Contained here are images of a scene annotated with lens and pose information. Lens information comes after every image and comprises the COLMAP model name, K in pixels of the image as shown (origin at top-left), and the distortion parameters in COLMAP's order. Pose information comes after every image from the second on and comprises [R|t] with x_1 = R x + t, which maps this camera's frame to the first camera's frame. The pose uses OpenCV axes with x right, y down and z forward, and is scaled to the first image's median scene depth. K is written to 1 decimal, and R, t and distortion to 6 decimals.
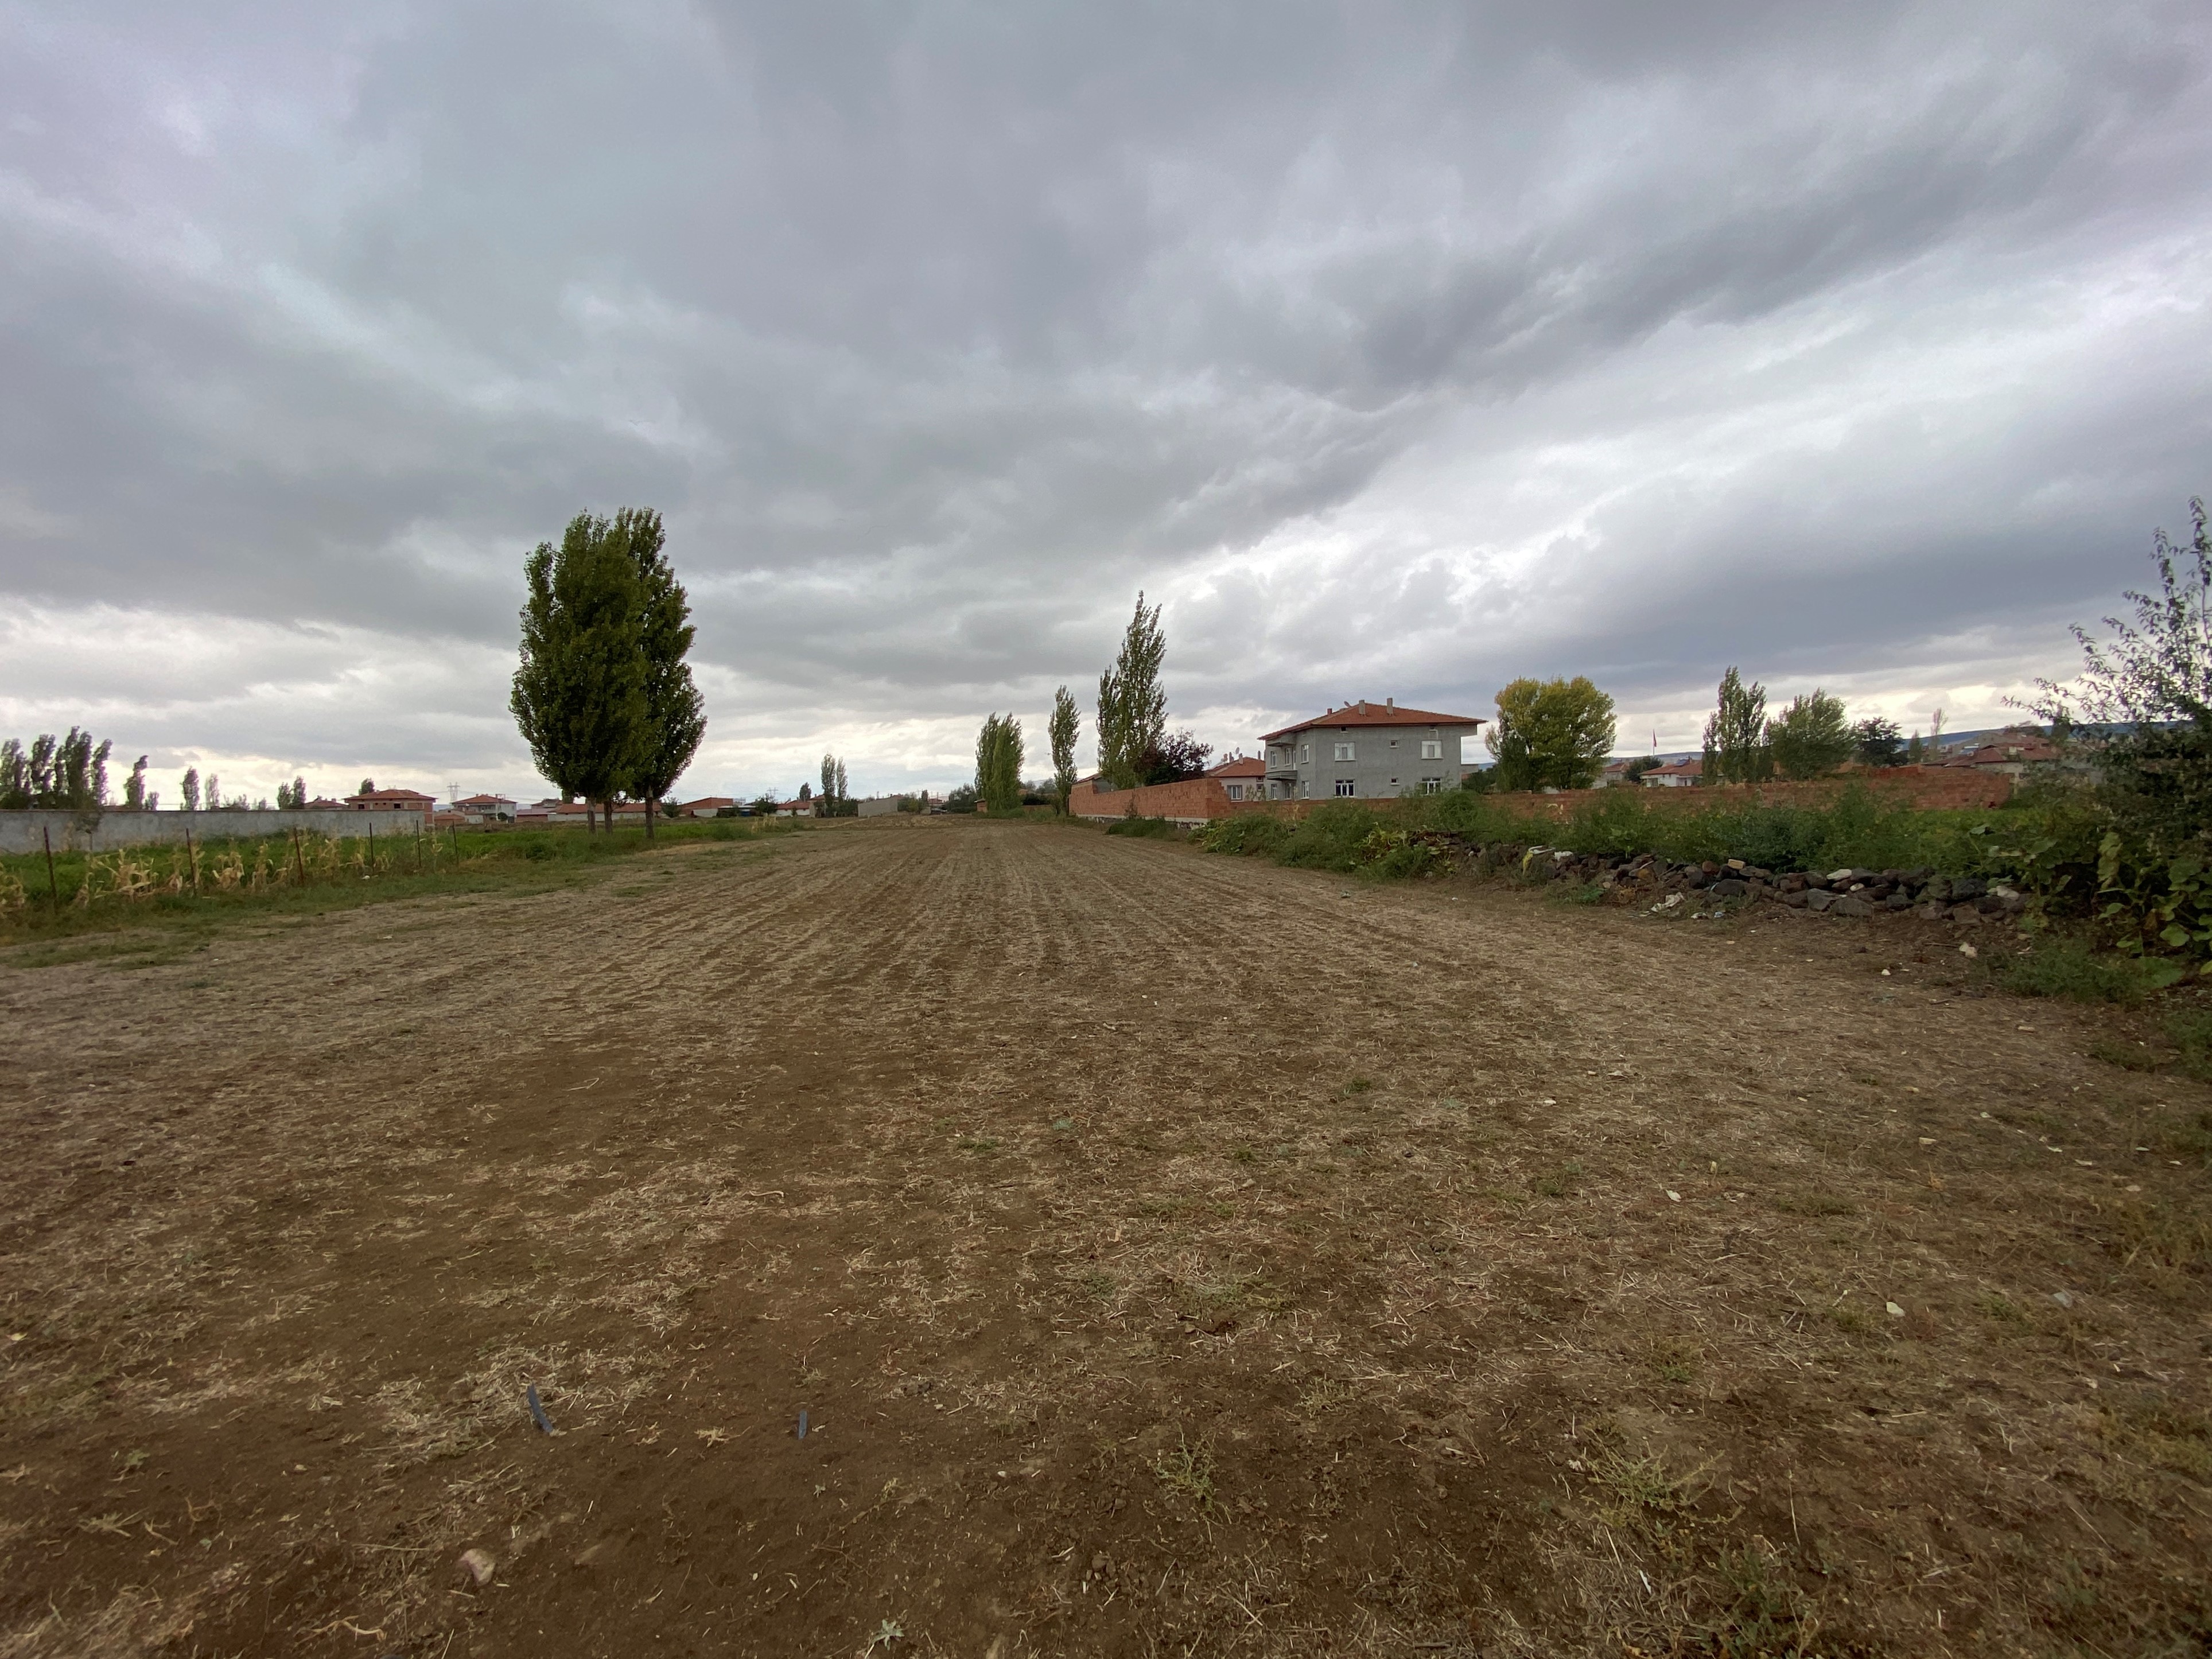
lens RADIAL K [[916.5, 0, 1111.3], [0, 916.5, 847.3], [0, 0, 1]] dist [0.019212, -0.021286]
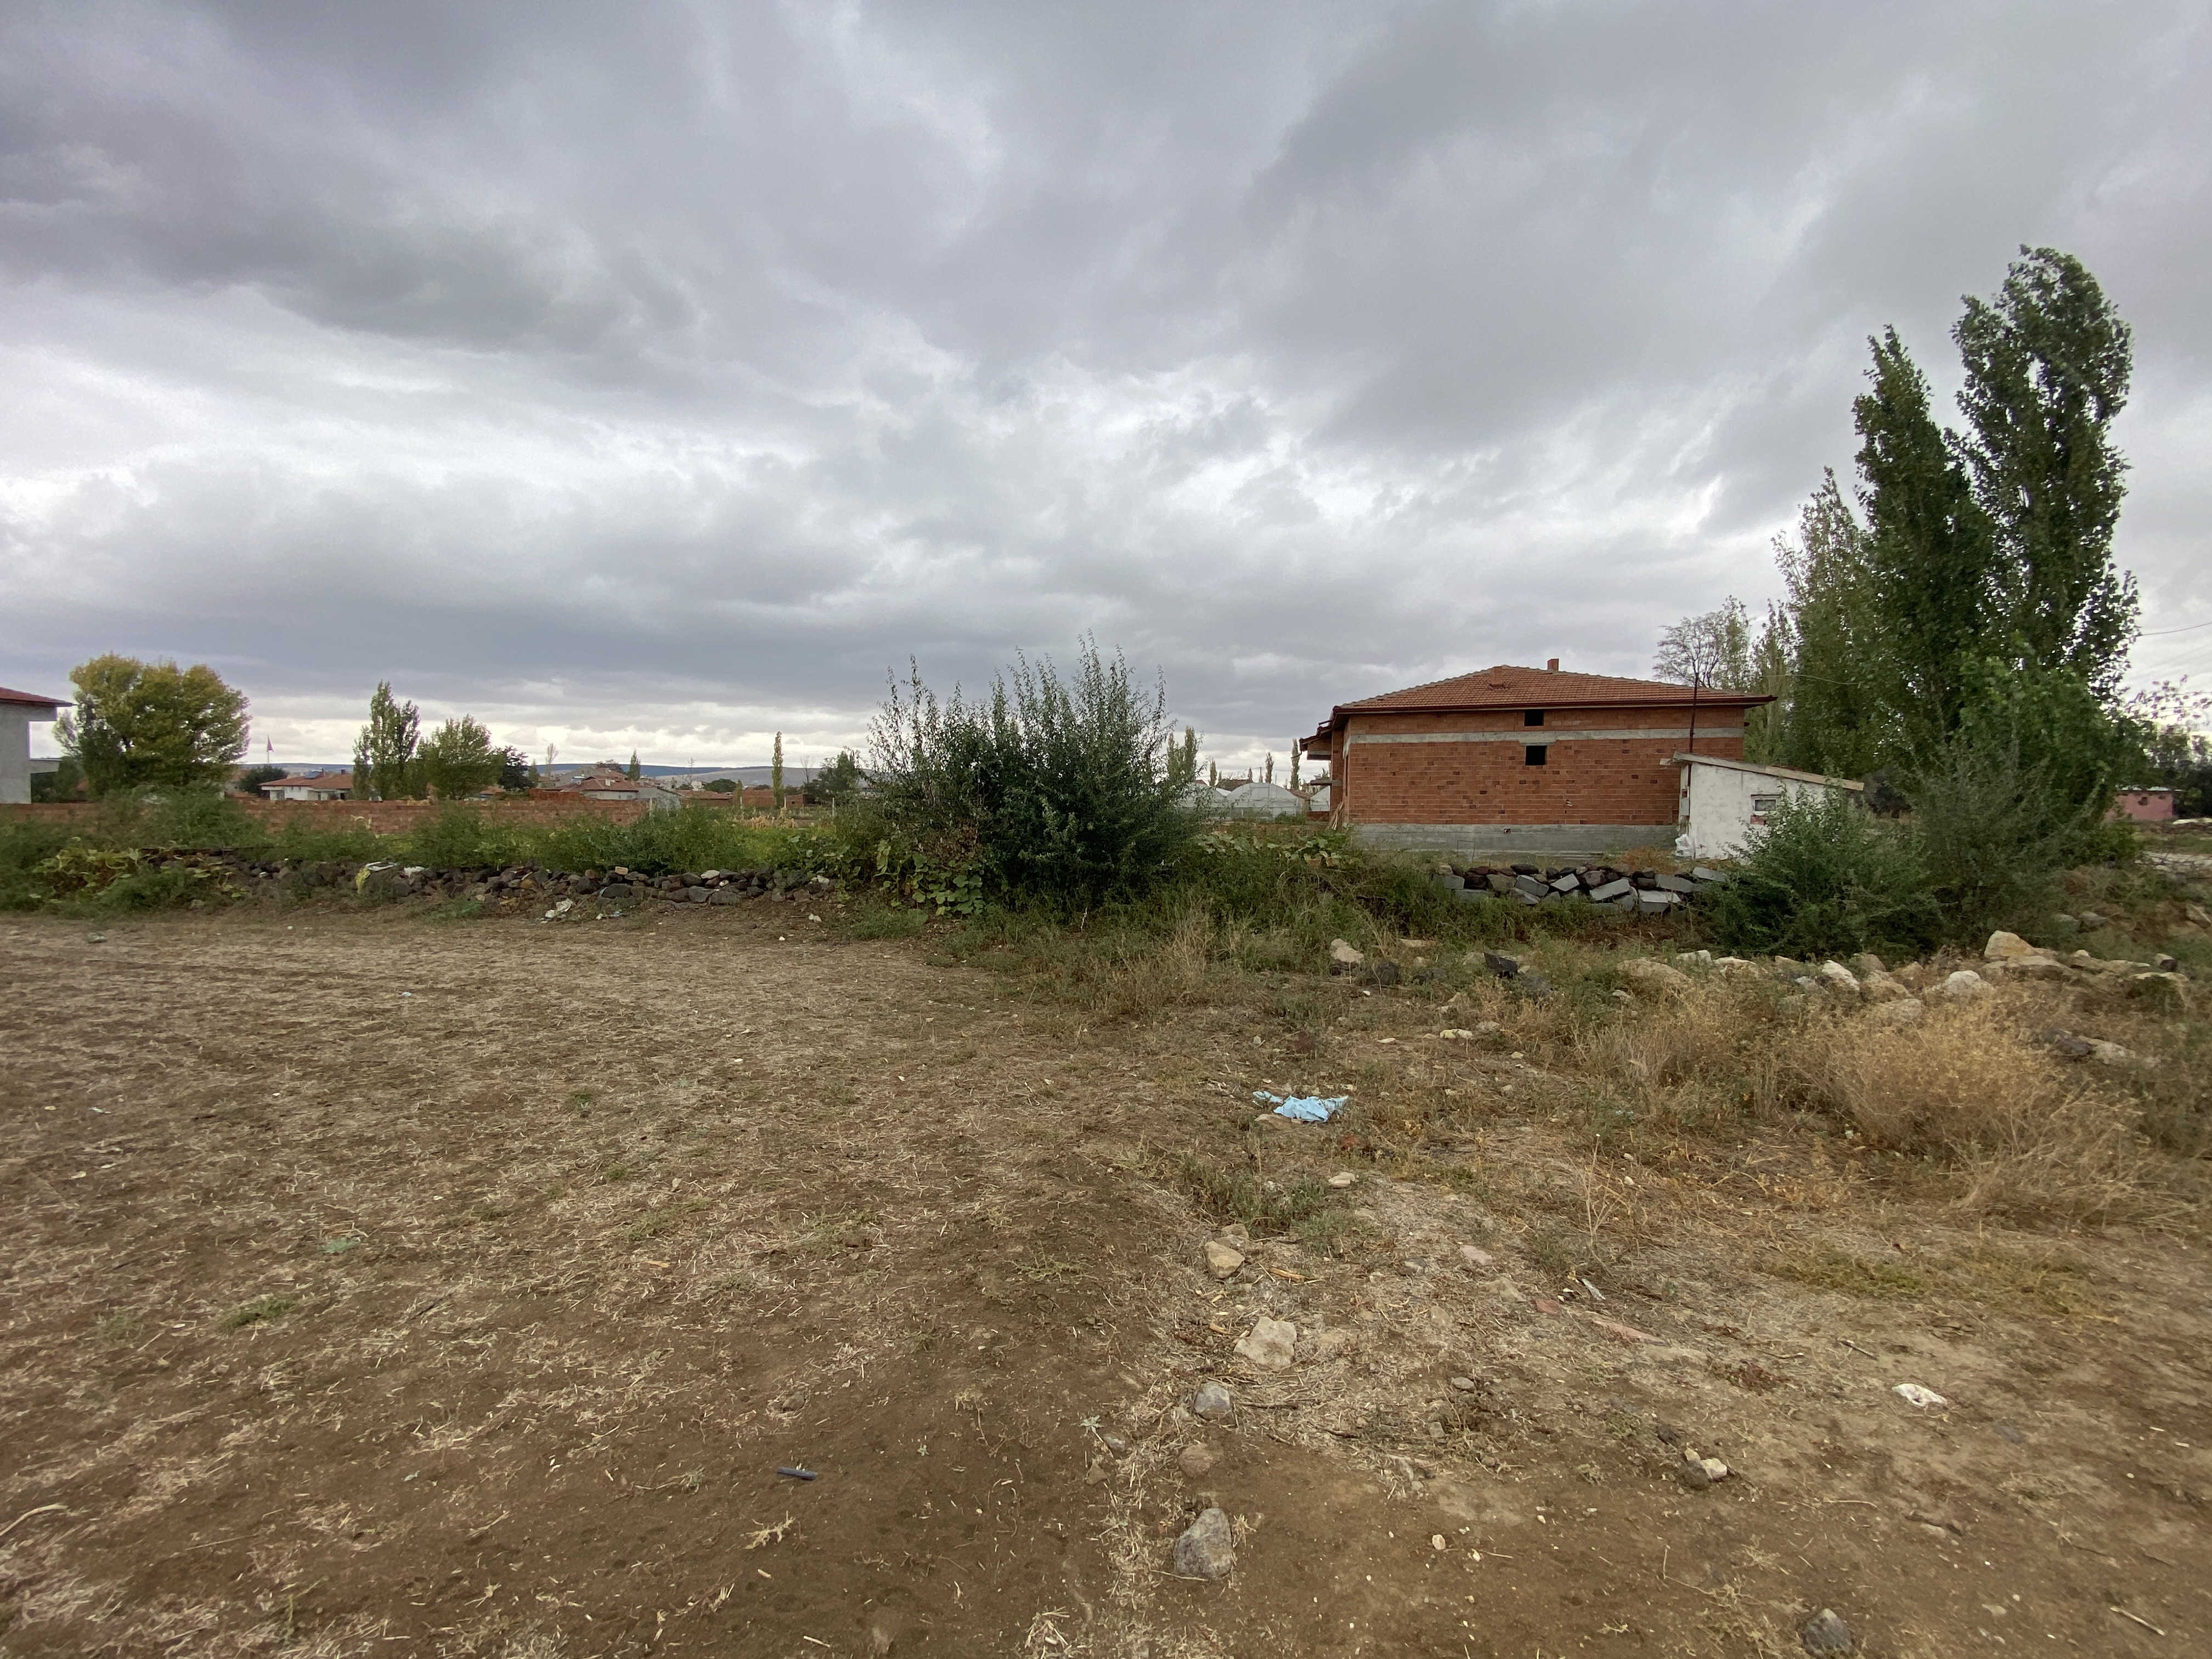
lens RADIAL K [[896.7, 0, 1067.0], [0, 896.7, 829.1], [0, 0, 1]] dist [-0.000430, -0.012520]
pose [[0.287879, 0.006672, 0.957643, -0.324249], [0.028935, 0.999459, -0.015661, -0.000979], [-0.957229, 0.032218, 0.287530, 0.131741]]
